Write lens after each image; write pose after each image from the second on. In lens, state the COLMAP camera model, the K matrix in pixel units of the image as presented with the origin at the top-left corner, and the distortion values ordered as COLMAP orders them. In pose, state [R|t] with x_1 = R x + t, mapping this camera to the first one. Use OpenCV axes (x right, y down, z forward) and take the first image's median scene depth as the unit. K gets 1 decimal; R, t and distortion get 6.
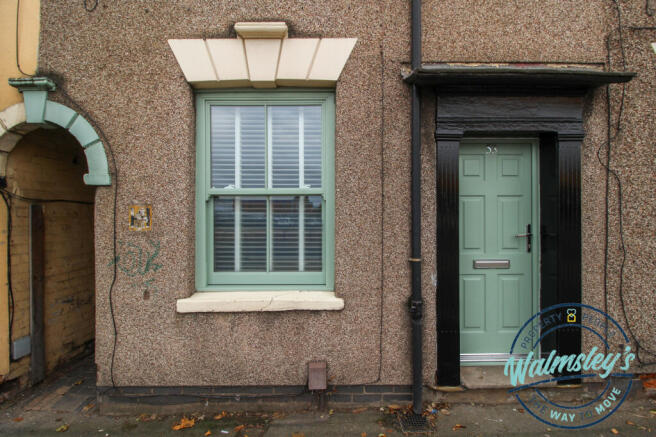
lens RADIAL K [[334.1, 0, 326.8], [0, 334.1, 216.8], [0, 0, 1]] dist [-0.017024, -0.000275]
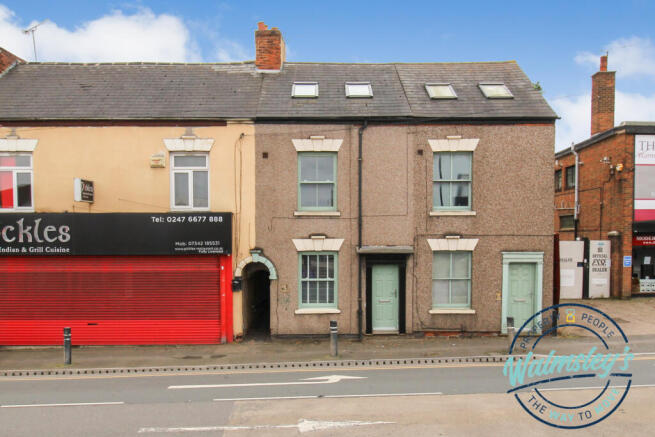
lens RADIAL K [[336.5, 0, 327.8], [0, 336.5, 220.2], [0, 0, 1]] dist [0.000610, 0.000007]
pose [[0.999989, 0.000912, 0.004607, -0.105825], [-0.000977, 0.999902, 0.013976, -0.792887], [-0.004593, -0.013981, 0.999892, -2.680558]]
